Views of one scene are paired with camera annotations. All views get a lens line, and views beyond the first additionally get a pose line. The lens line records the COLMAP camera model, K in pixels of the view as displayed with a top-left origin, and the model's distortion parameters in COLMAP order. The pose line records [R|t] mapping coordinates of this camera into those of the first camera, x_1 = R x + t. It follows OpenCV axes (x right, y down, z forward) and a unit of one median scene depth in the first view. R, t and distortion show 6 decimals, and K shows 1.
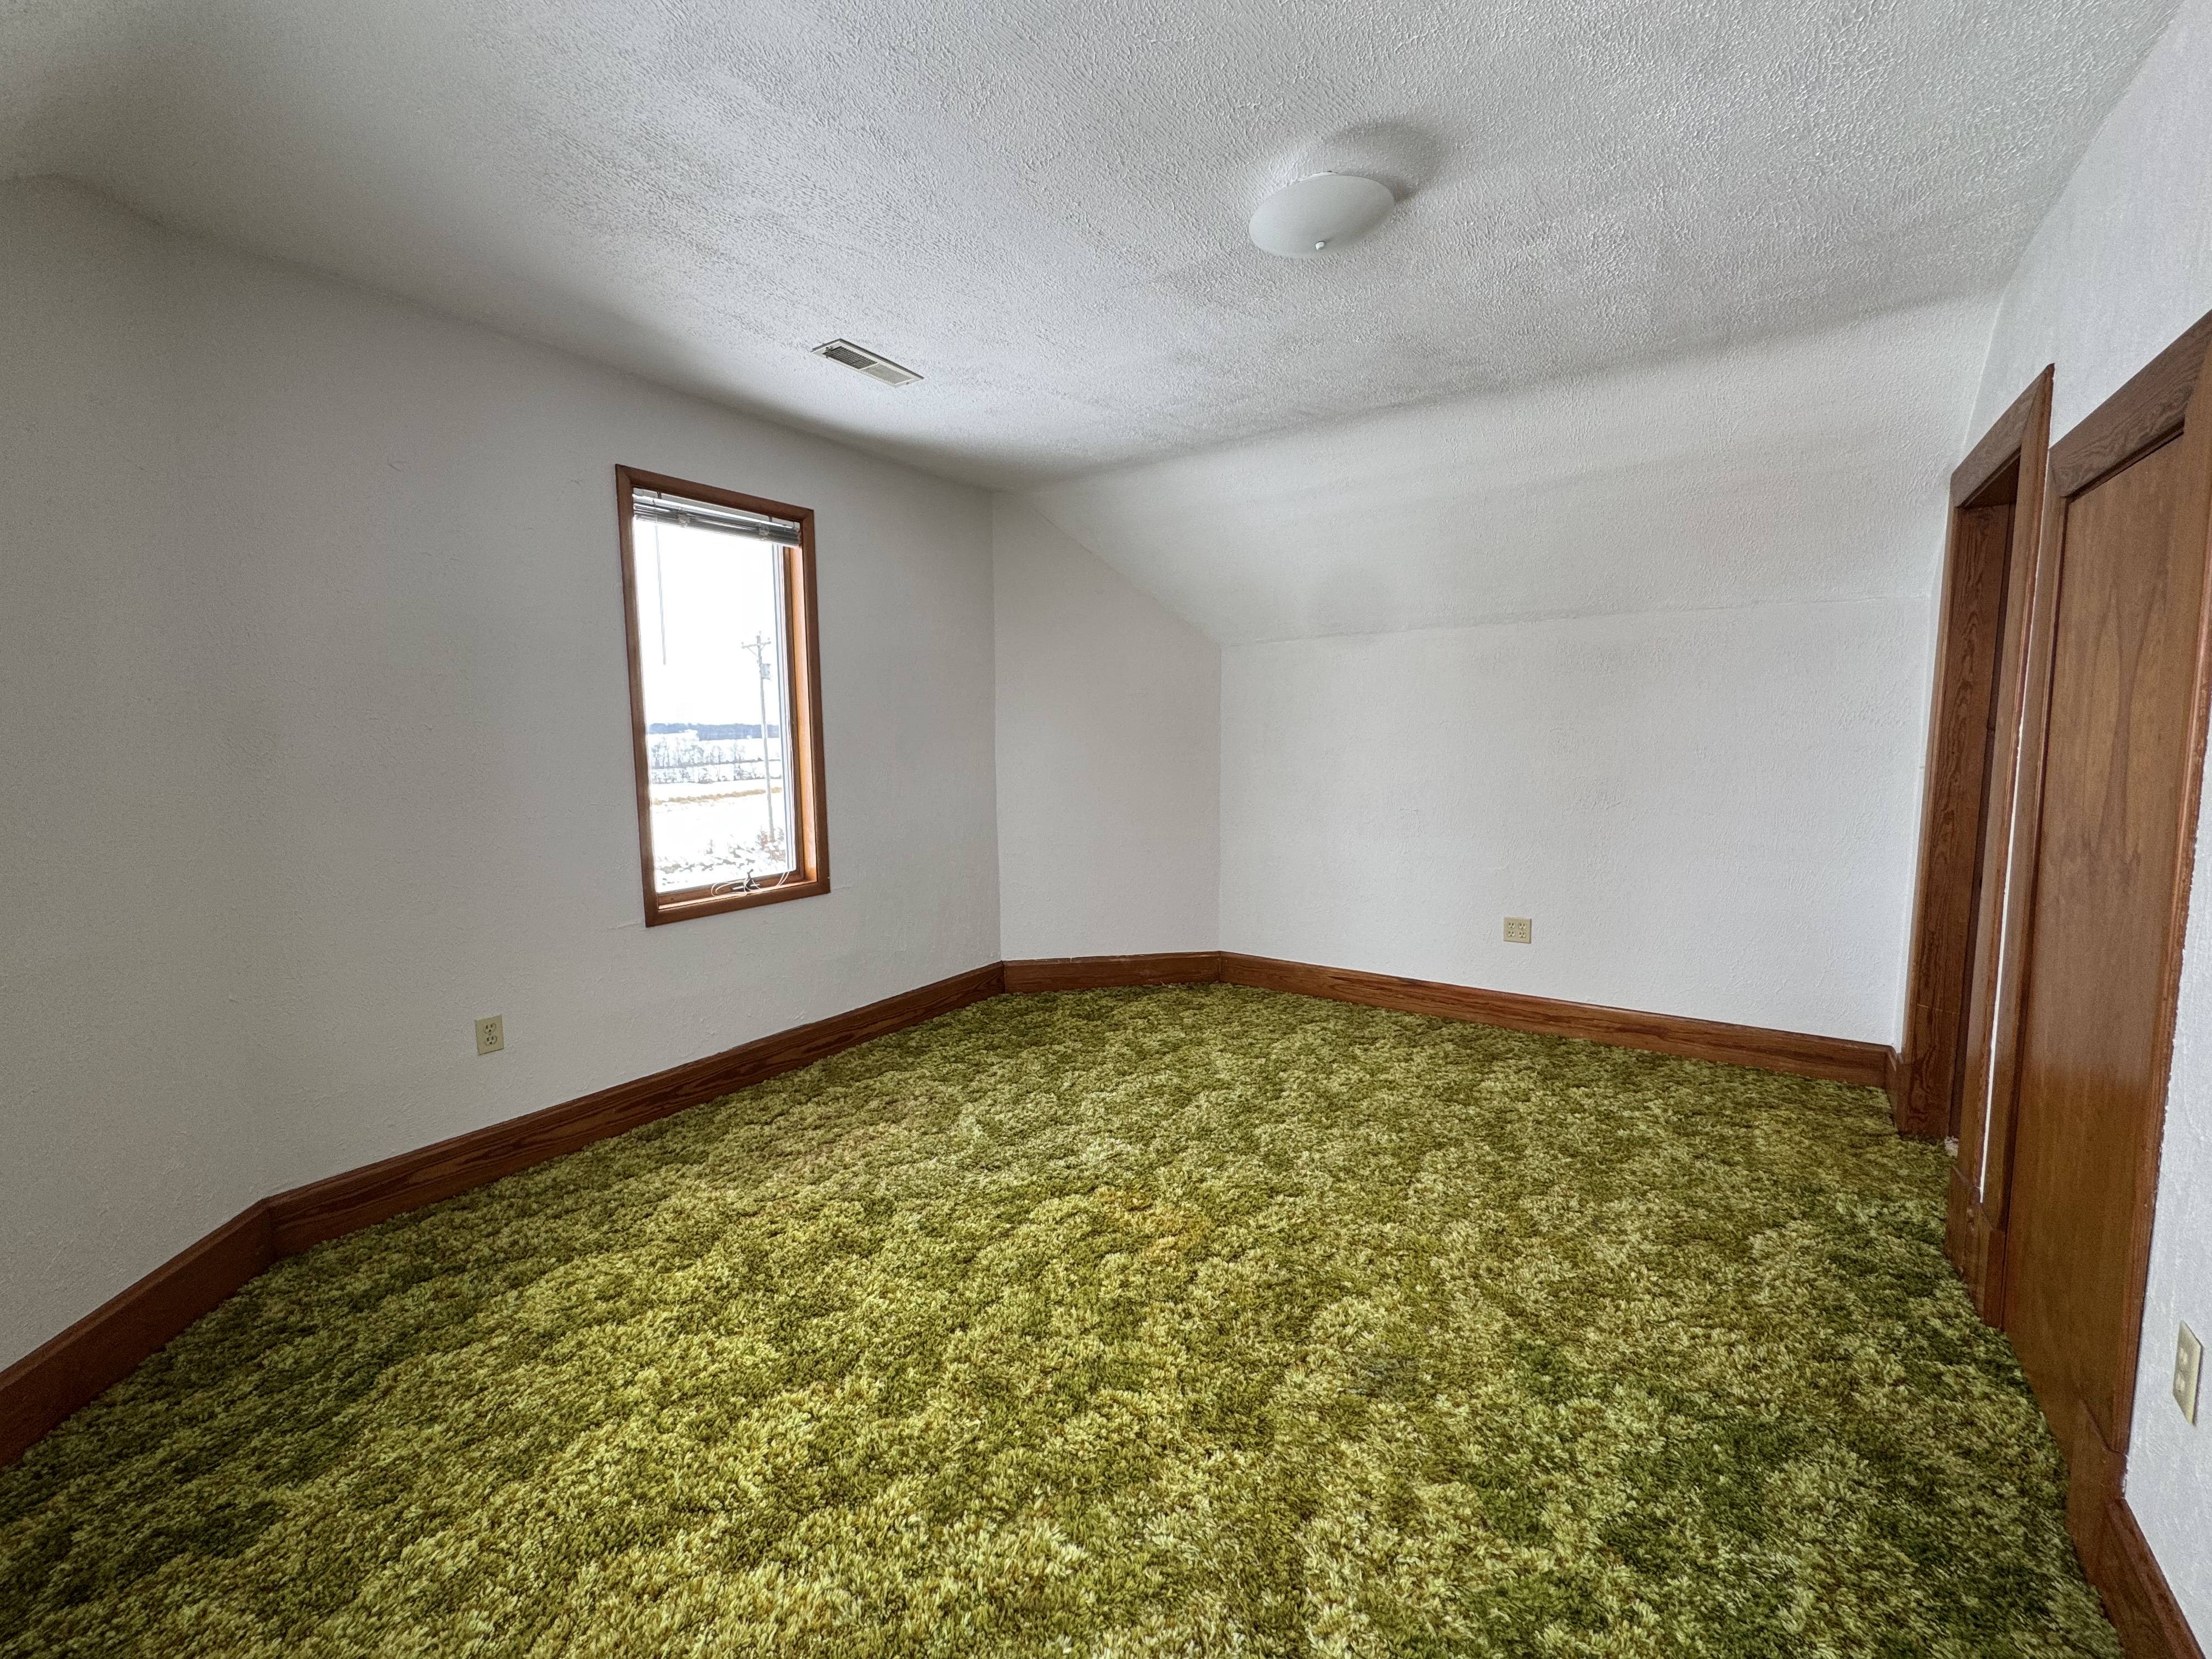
lens RADIAL K [[876.2, 0, 1106.0], [0, 876.2, 829.5], [0, 0, 1]] dist [-0.000749, -0.000230]
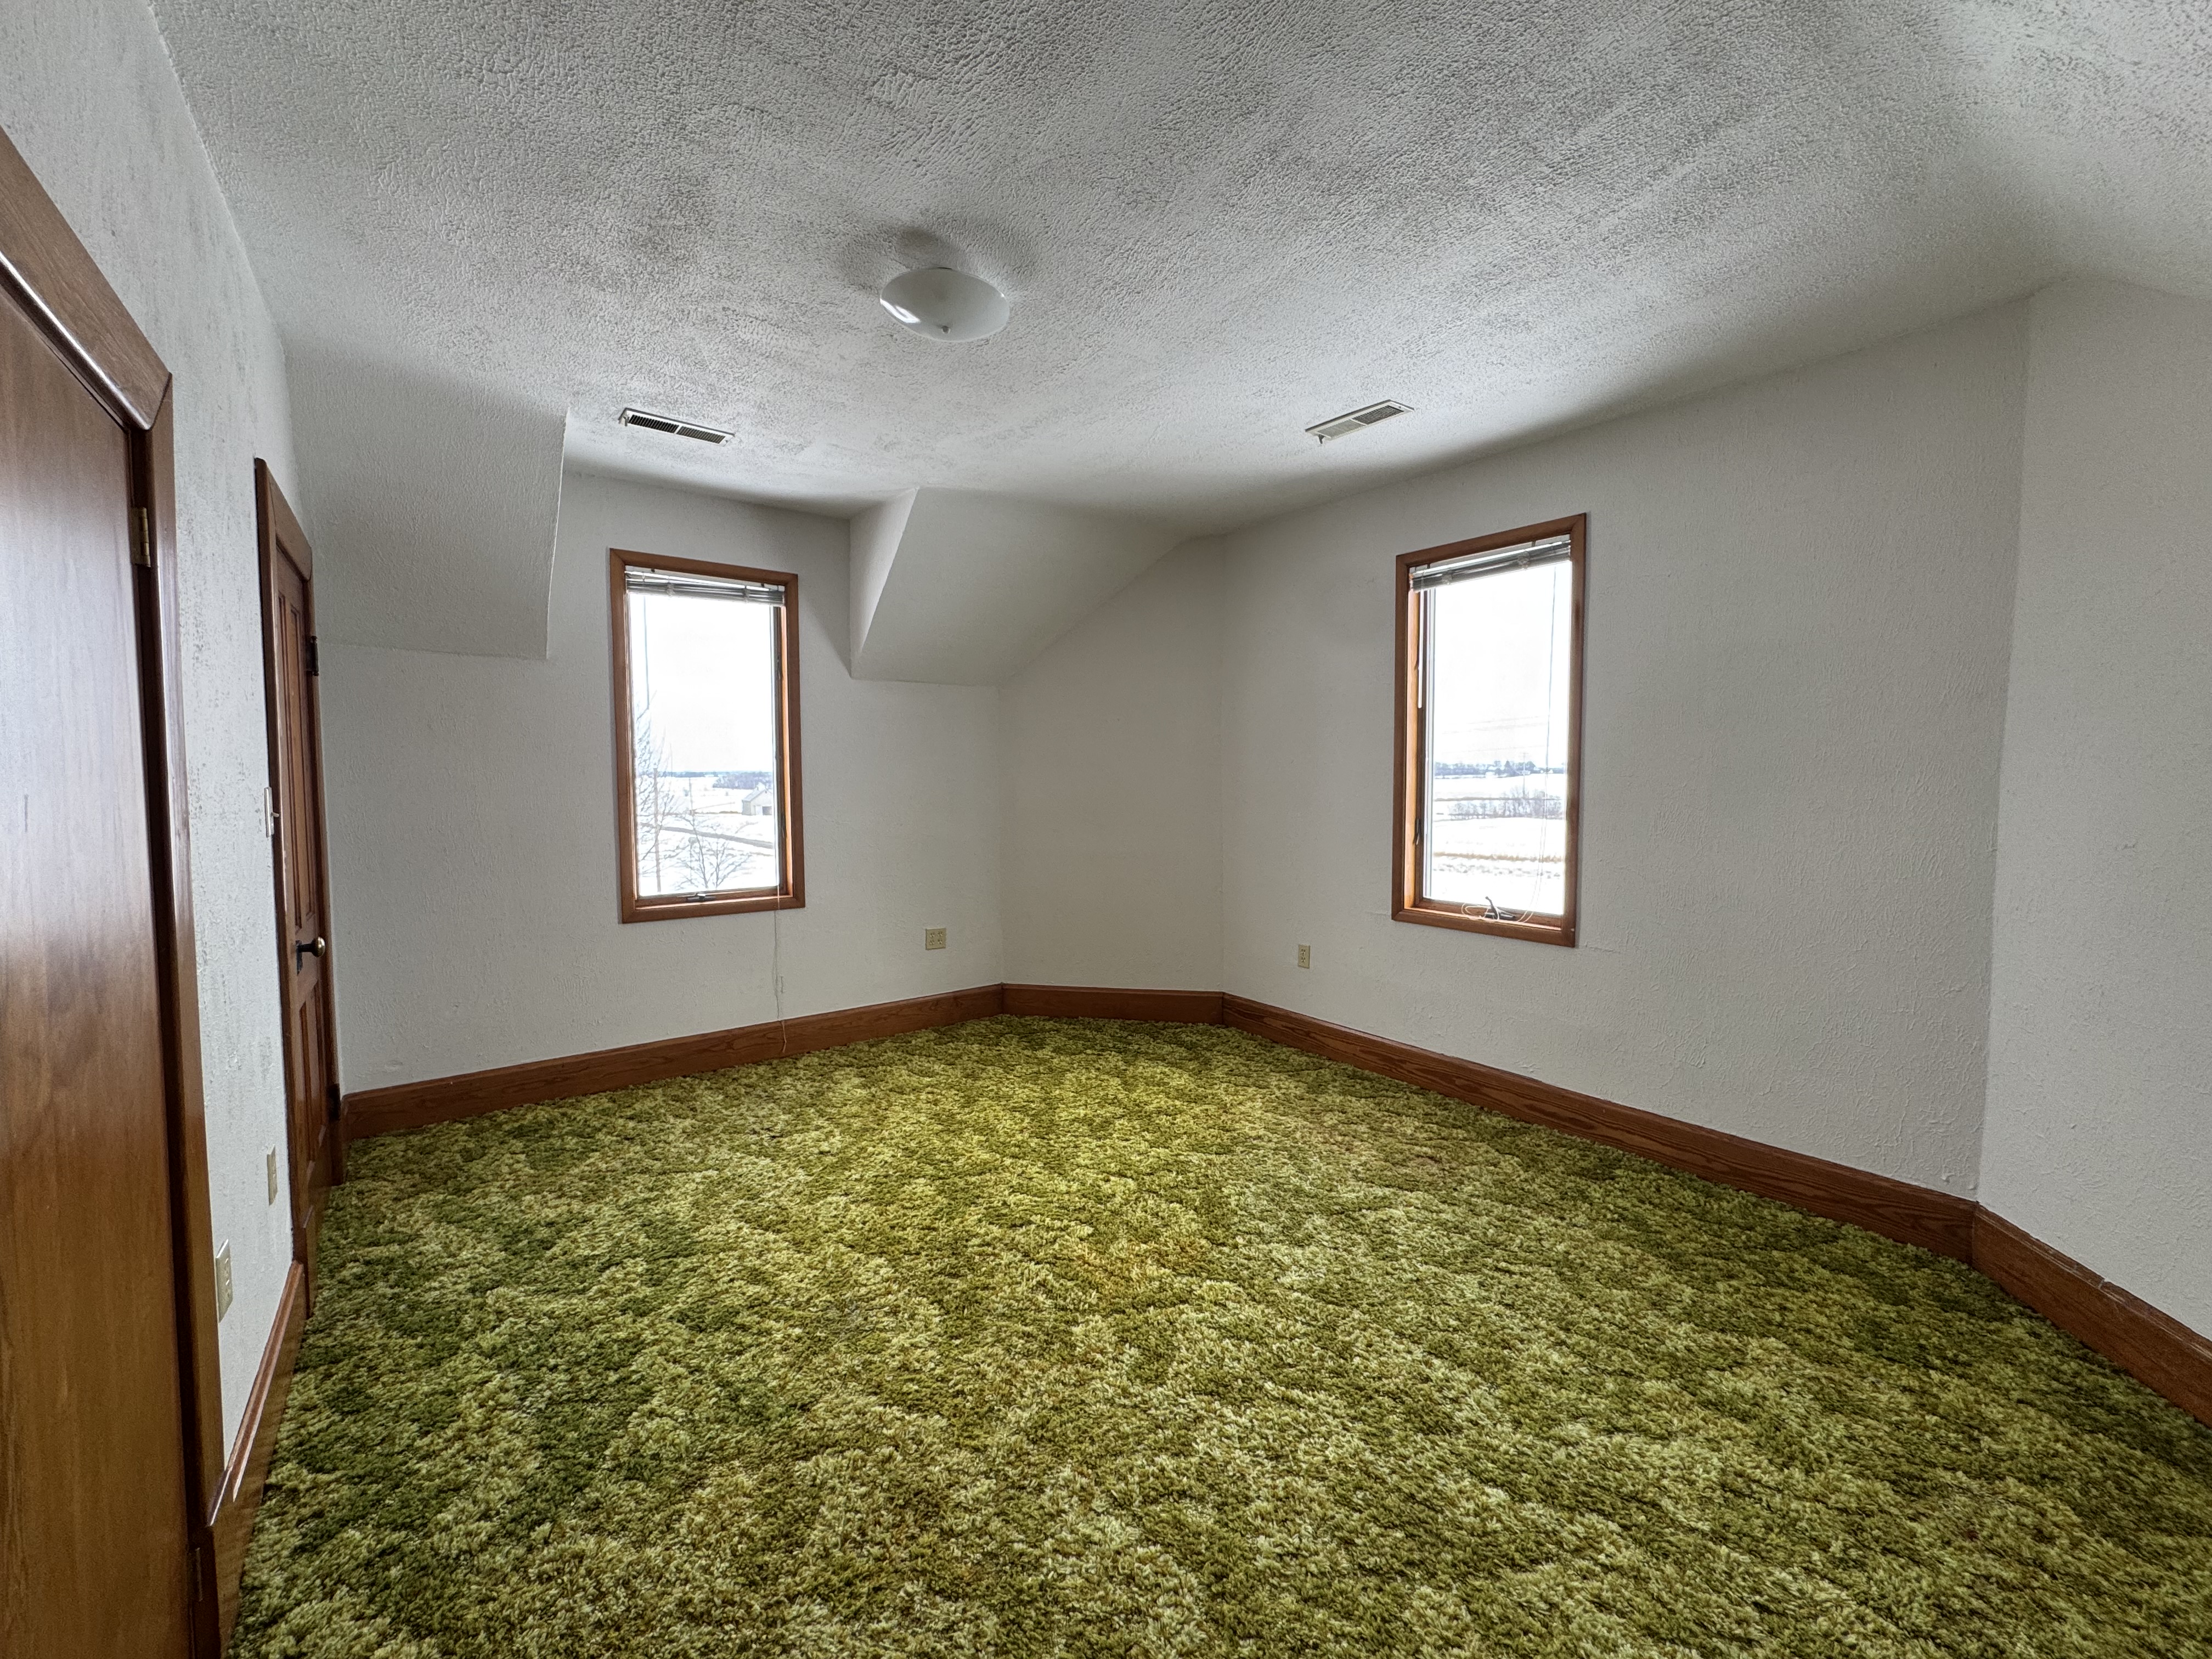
lens RADIAL K [[885.4, 0, 1107.4], [0, 885.4, 824.7], [0, 0, 1]] dist [-0.002316, -0.000712]
pose [[-0.303264, 0.068269, -0.950458, 0.809348], [-0.101225, 0.989479, 0.103370, -0.114318], [0.947515, 0.127558, -0.293163, 0.999136]]
